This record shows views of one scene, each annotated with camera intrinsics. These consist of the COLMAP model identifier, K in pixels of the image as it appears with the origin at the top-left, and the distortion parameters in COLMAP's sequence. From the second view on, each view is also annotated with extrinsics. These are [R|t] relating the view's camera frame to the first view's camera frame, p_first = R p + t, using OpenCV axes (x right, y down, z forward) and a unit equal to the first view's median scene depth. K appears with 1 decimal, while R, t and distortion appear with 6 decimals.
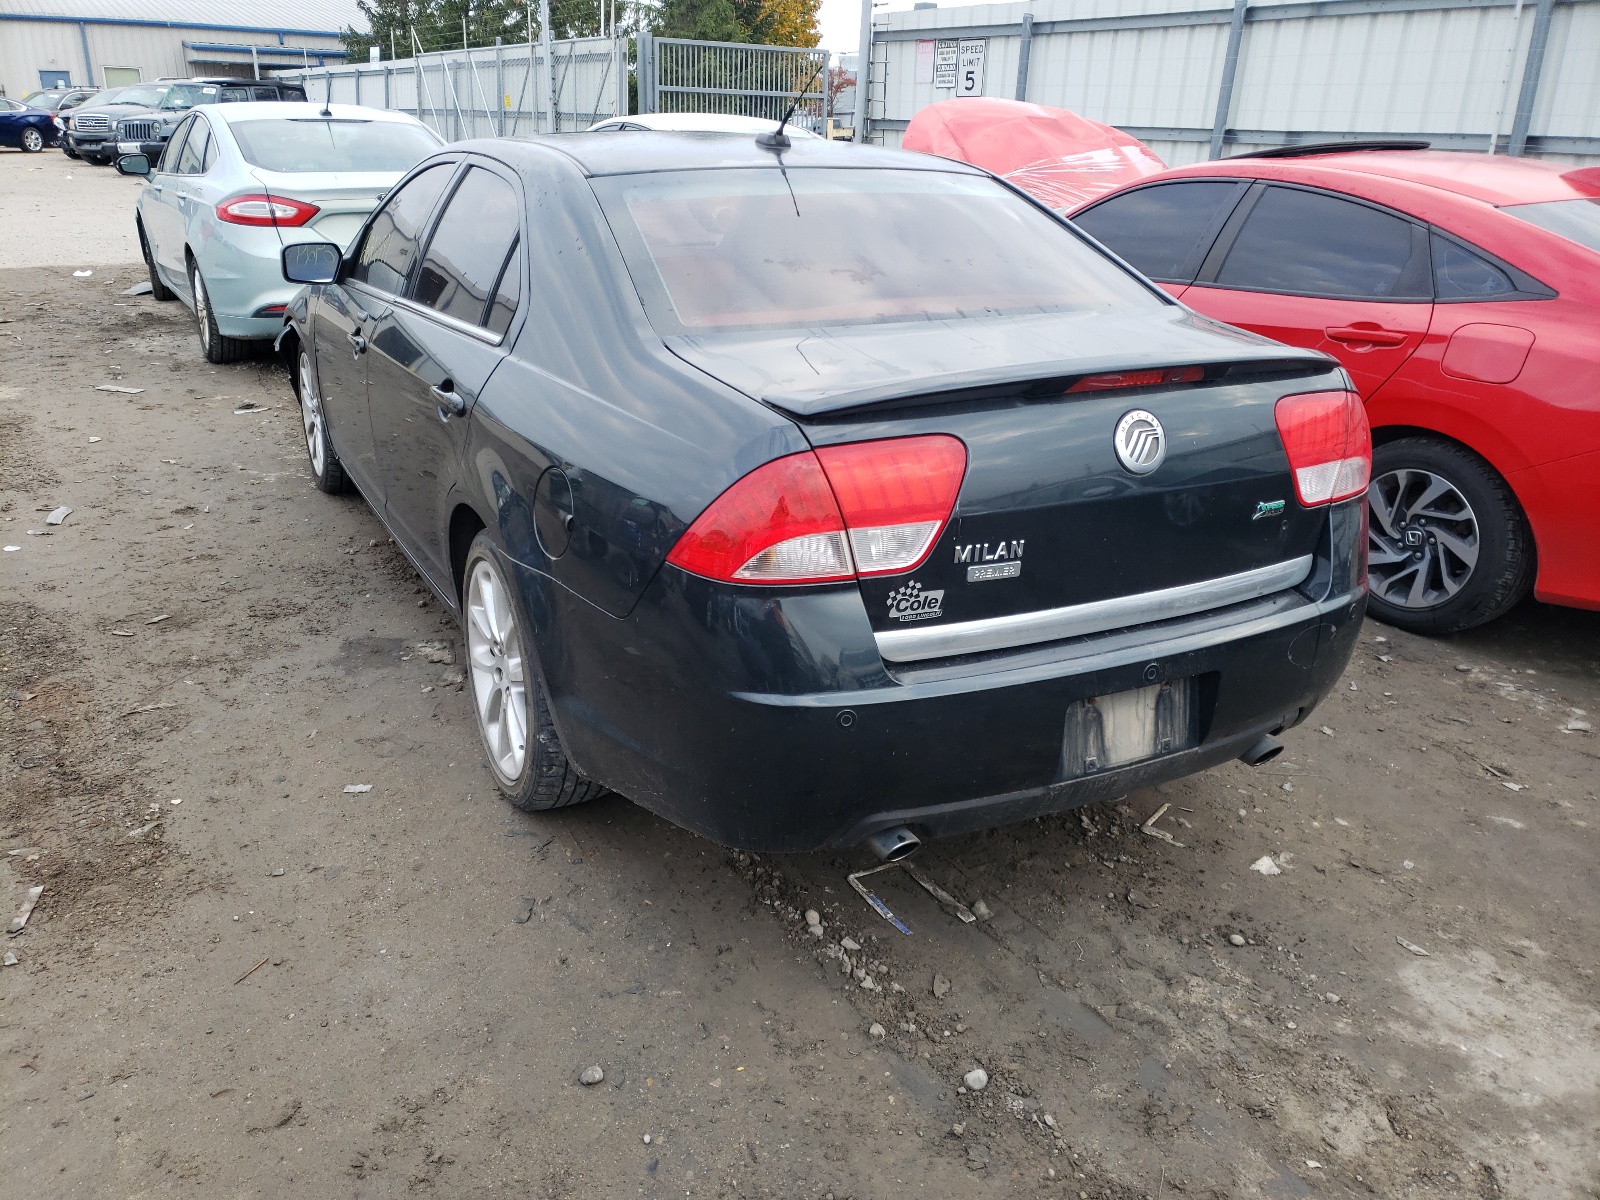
lens RADIAL K [[1260.1, 0, 758.1], [0, 1260.1, 598.2], [0, 0, 1]] dist [0.026501, -0.002762]
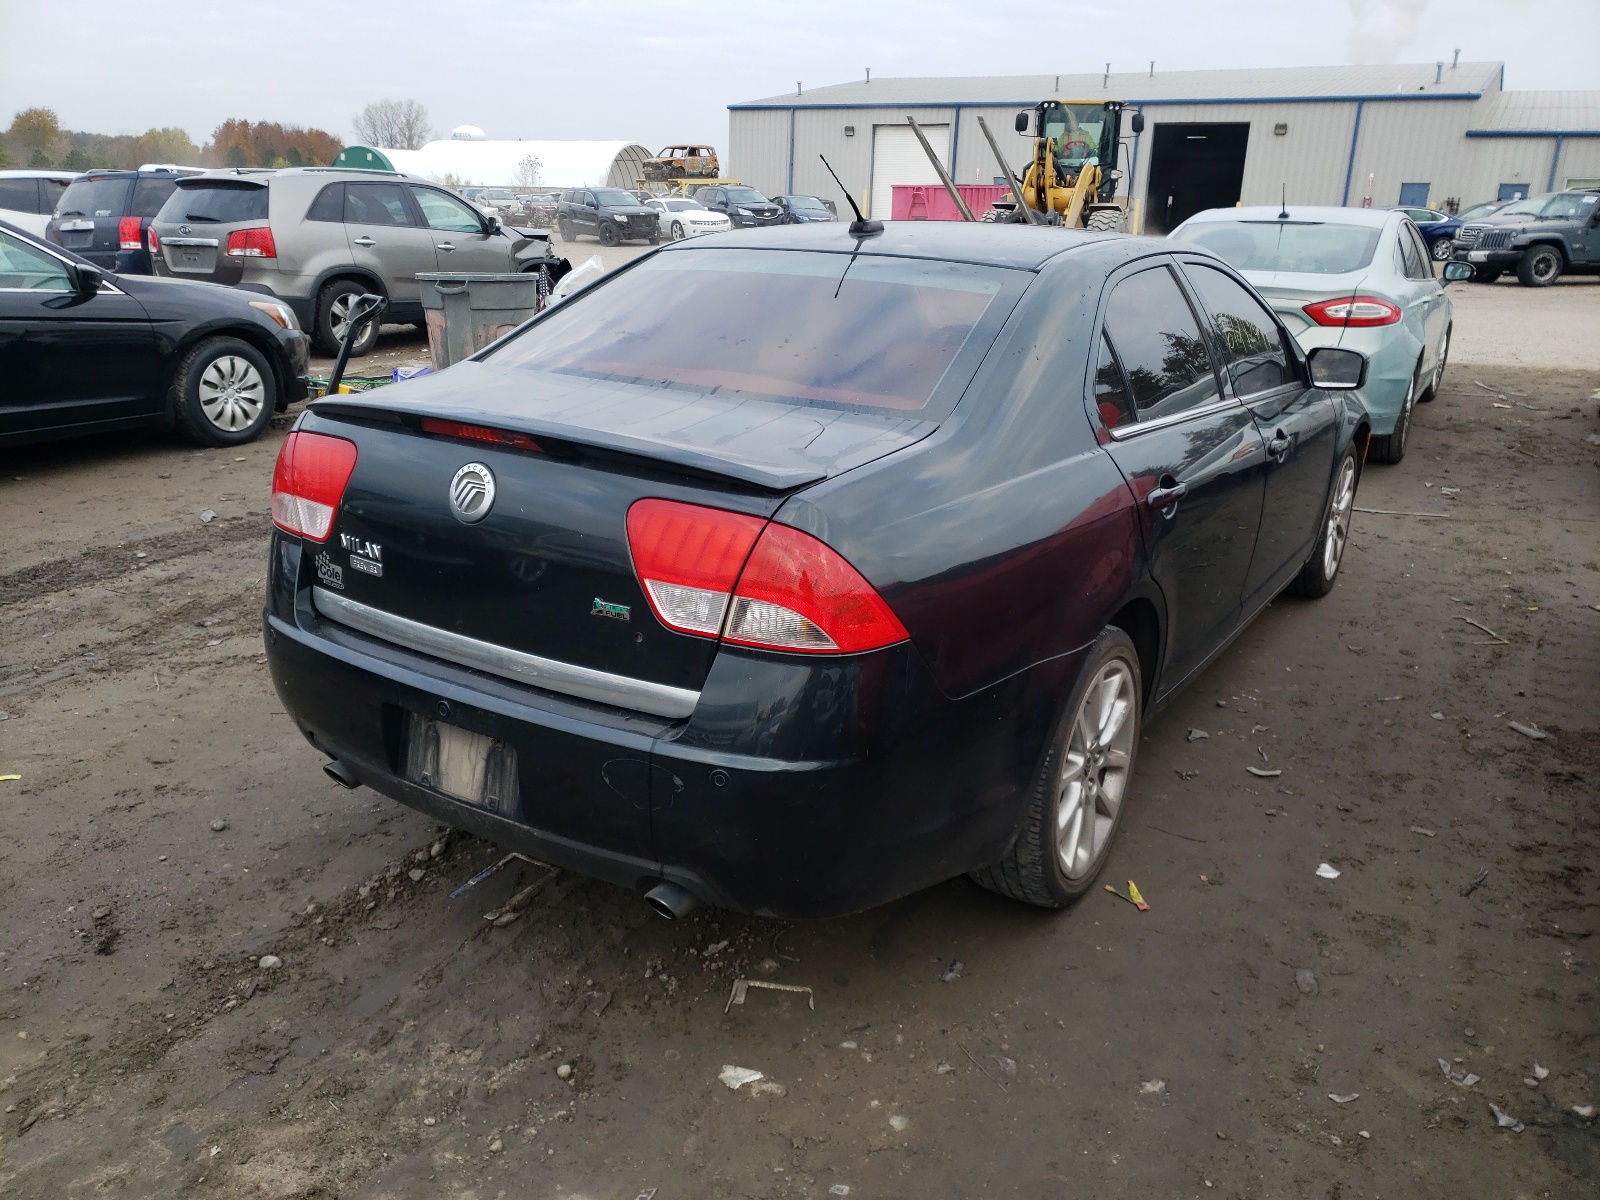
lens RADIAL K [[1260.1, 0, 805.8], [0, 1260.1, 599.8], [0, 0, 1]] dist [0.026501, -0.002762]
pose [[0.492116, 0.251783, -0.833323, 1.254711], [-0.316874, 0.943400, 0.097913, -0.215428], [0.810810, 0.215874, 0.544045, 0.627102]]
